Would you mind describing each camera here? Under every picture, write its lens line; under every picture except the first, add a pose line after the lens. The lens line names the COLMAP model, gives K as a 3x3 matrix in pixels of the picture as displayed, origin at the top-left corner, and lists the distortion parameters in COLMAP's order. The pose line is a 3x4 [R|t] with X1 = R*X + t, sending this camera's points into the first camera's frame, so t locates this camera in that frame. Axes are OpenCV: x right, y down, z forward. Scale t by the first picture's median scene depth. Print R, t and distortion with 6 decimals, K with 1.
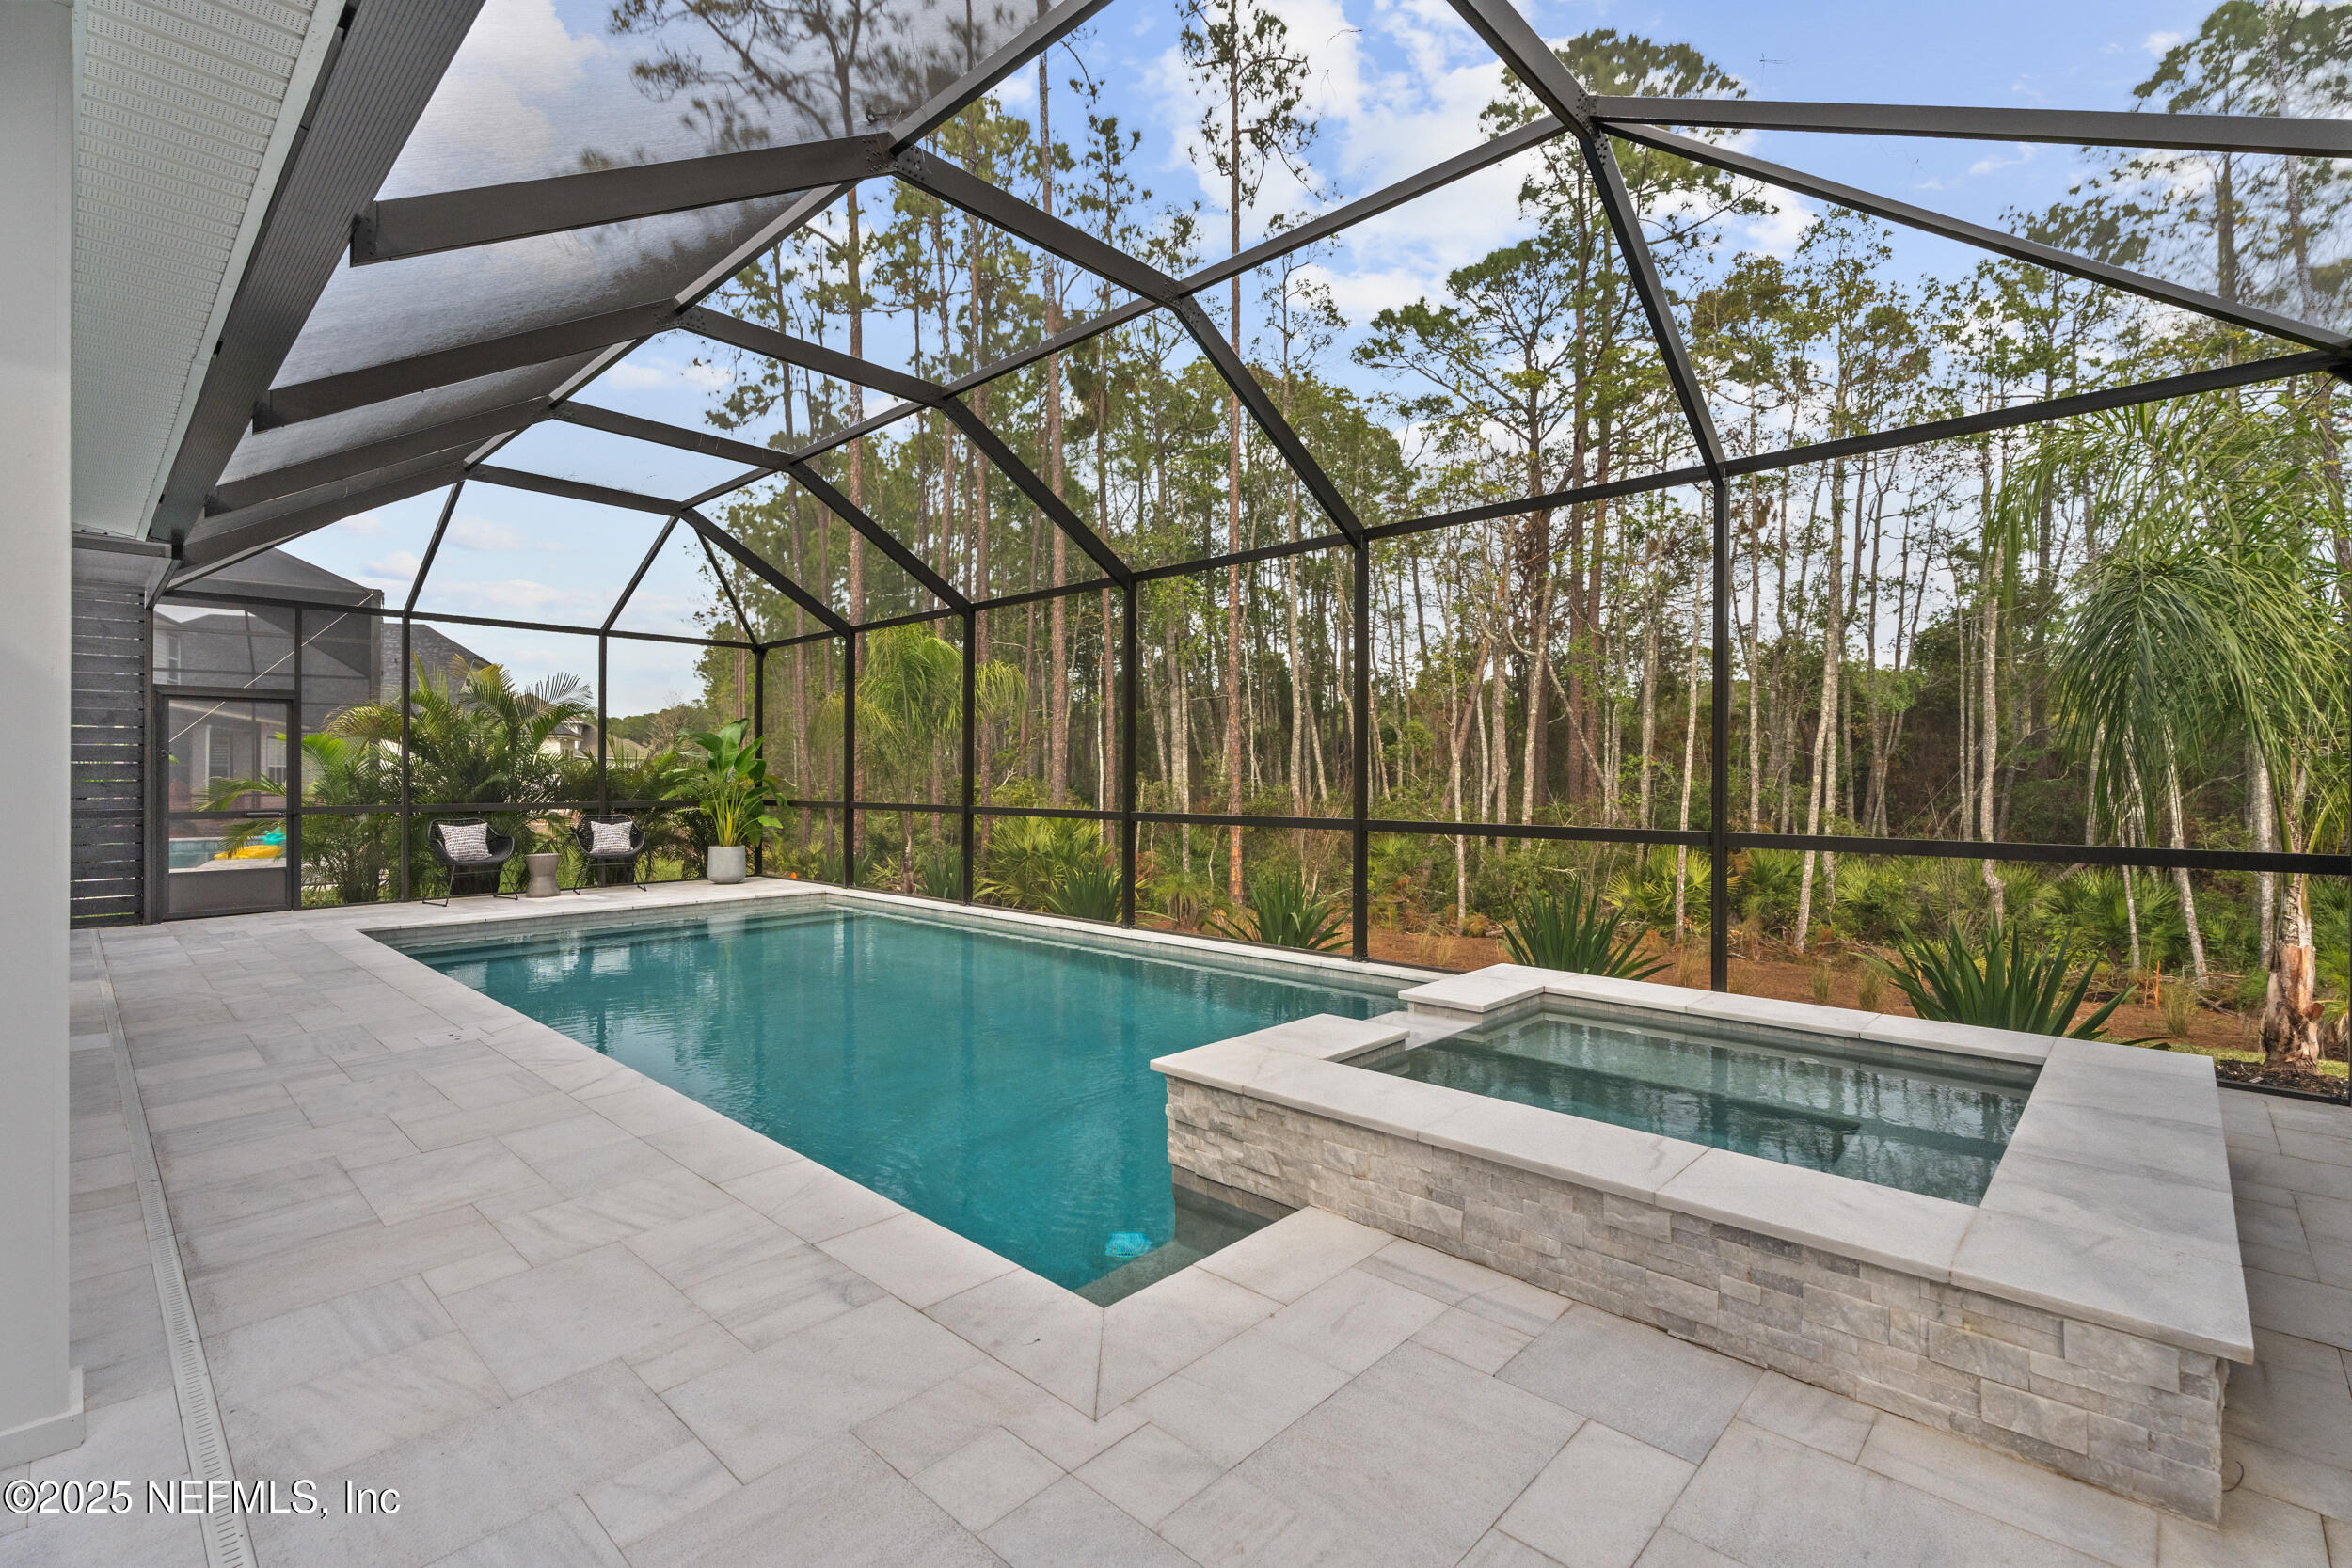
lens RADIAL K [[1049.3, 0, 1170.3], [0, 1049.3, 784.4], [0, 0, 1]] dist [0.001853, -0.000202]
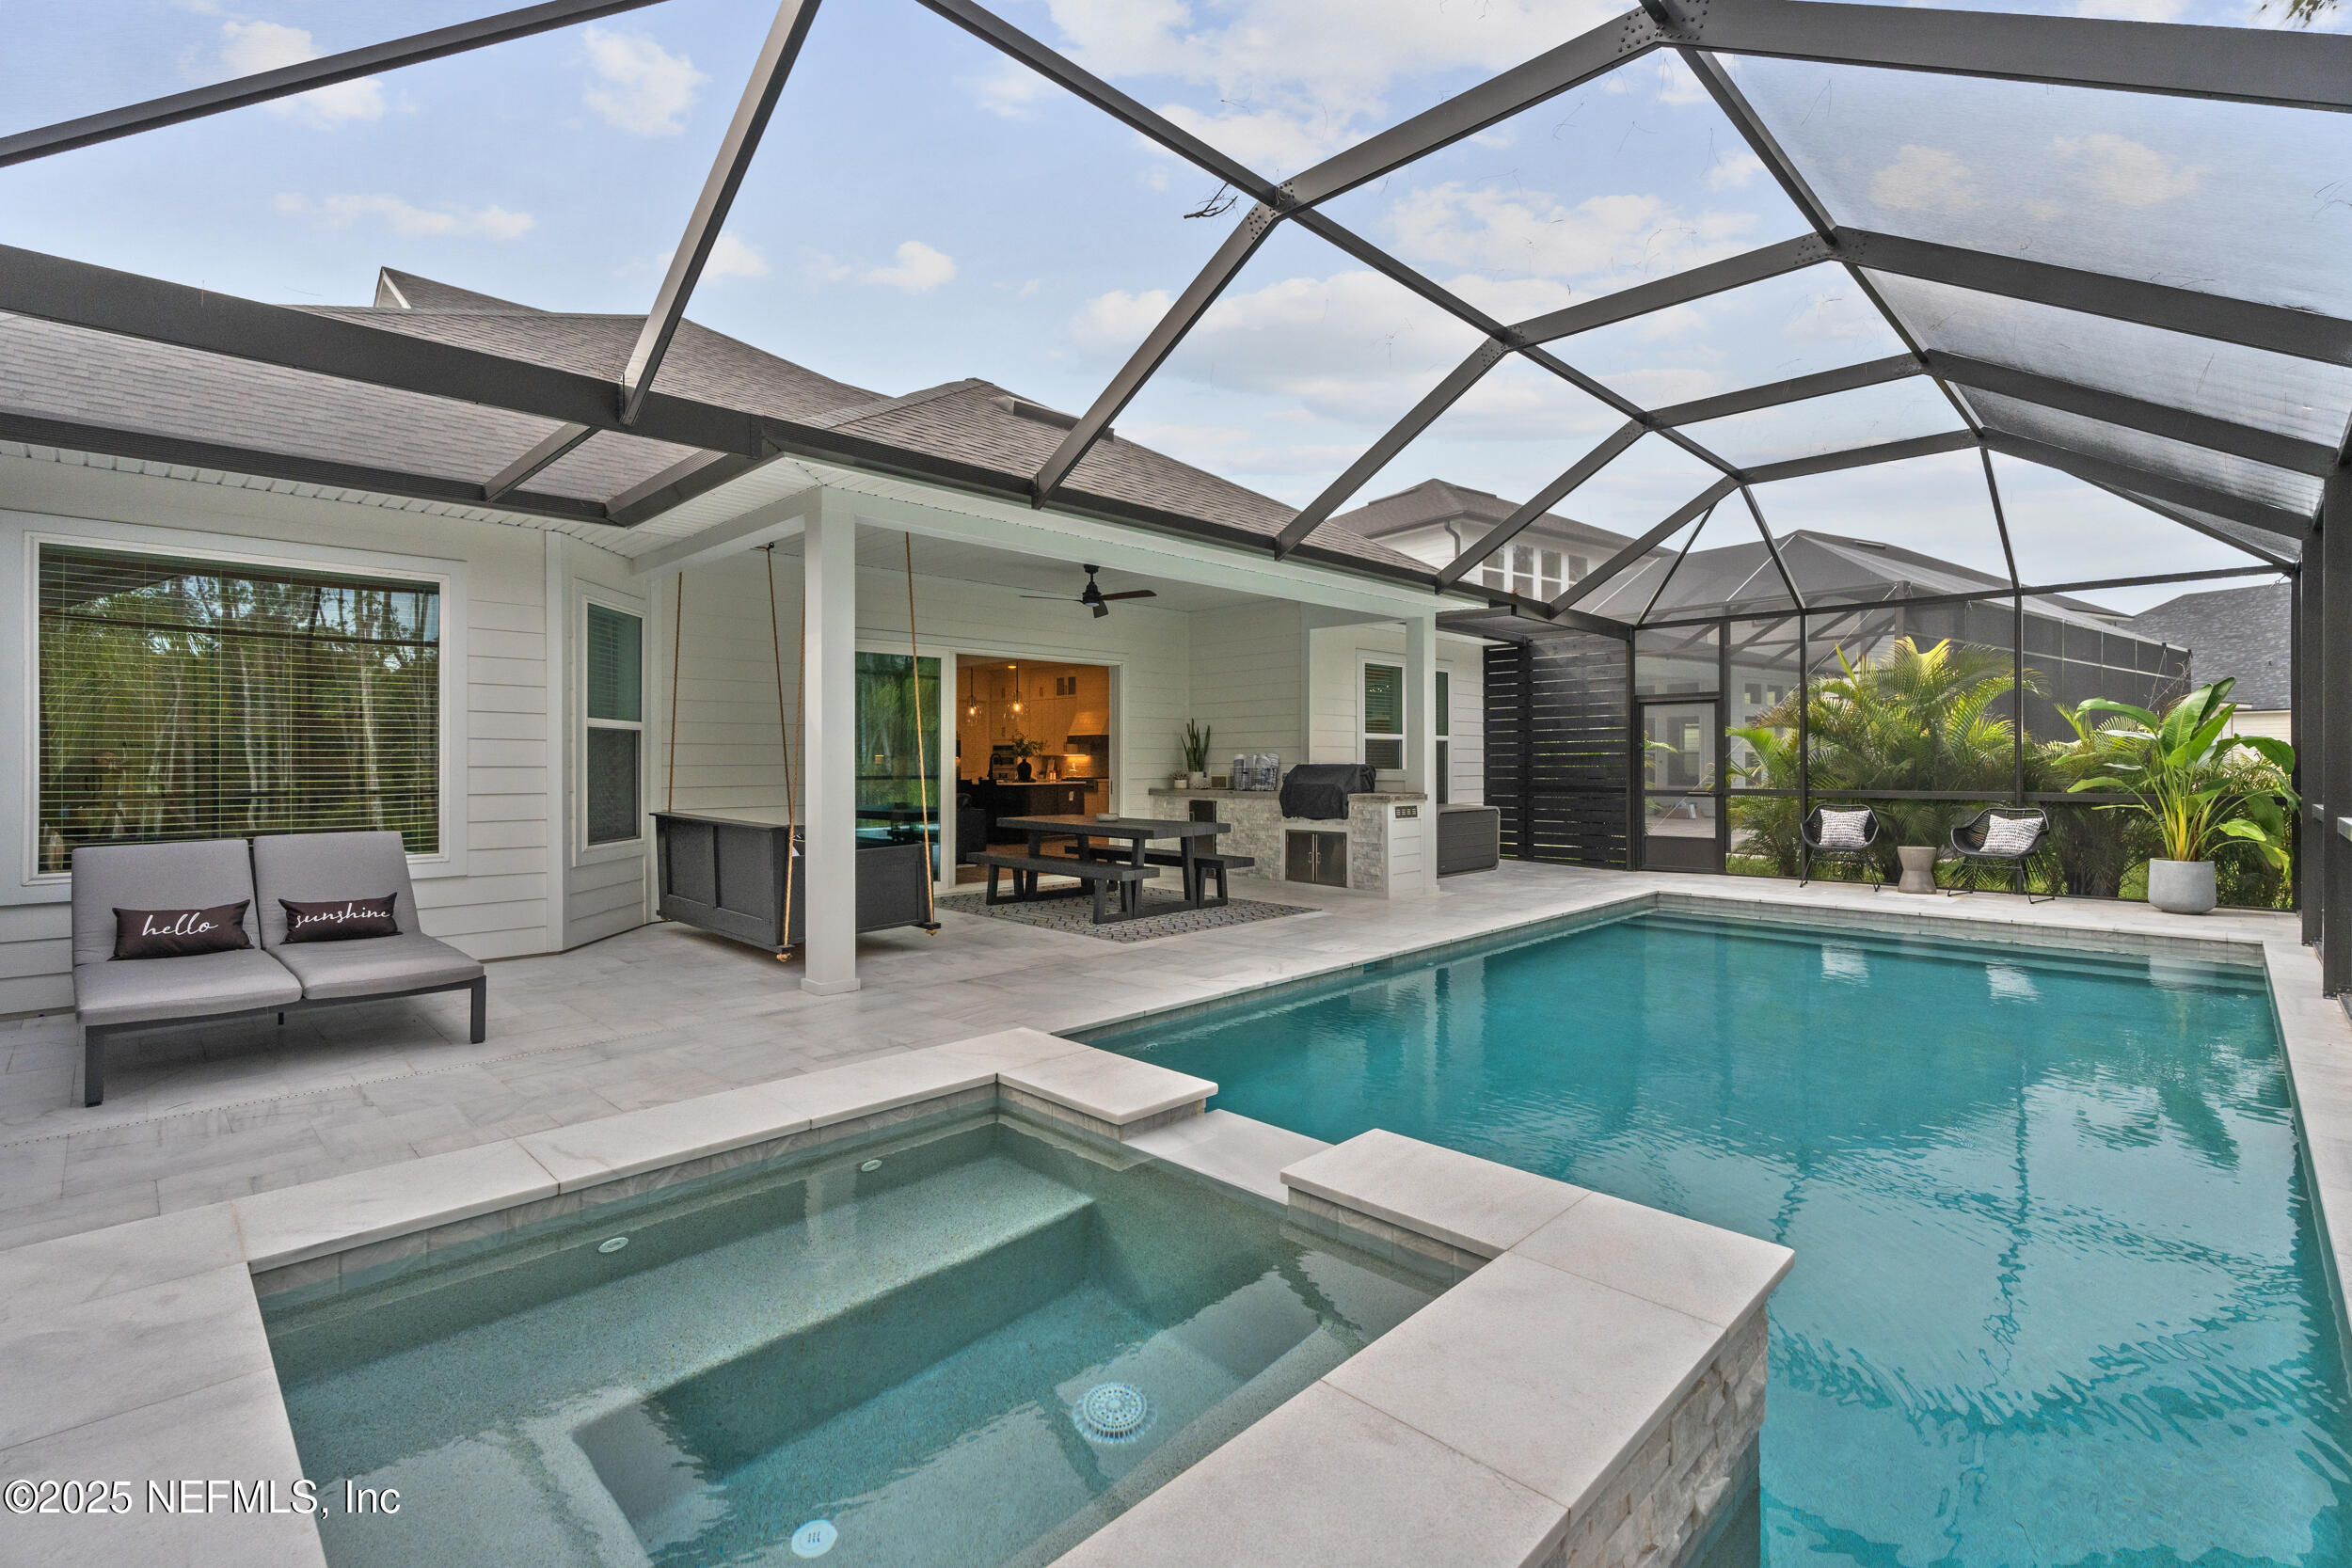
lens RADIAL K [[1049.3, 0, 1174.0], [0, 1049.3, 765.6], [0, 0, 1]] dist [0.001853, -0.000202]
pose [[-0.027798, 0.004054, -0.999605, 0.362271], [-0.005167, 0.999978, 0.004199, -0.005883], [0.999600, 0.005282, -0.027777, 0.400092]]
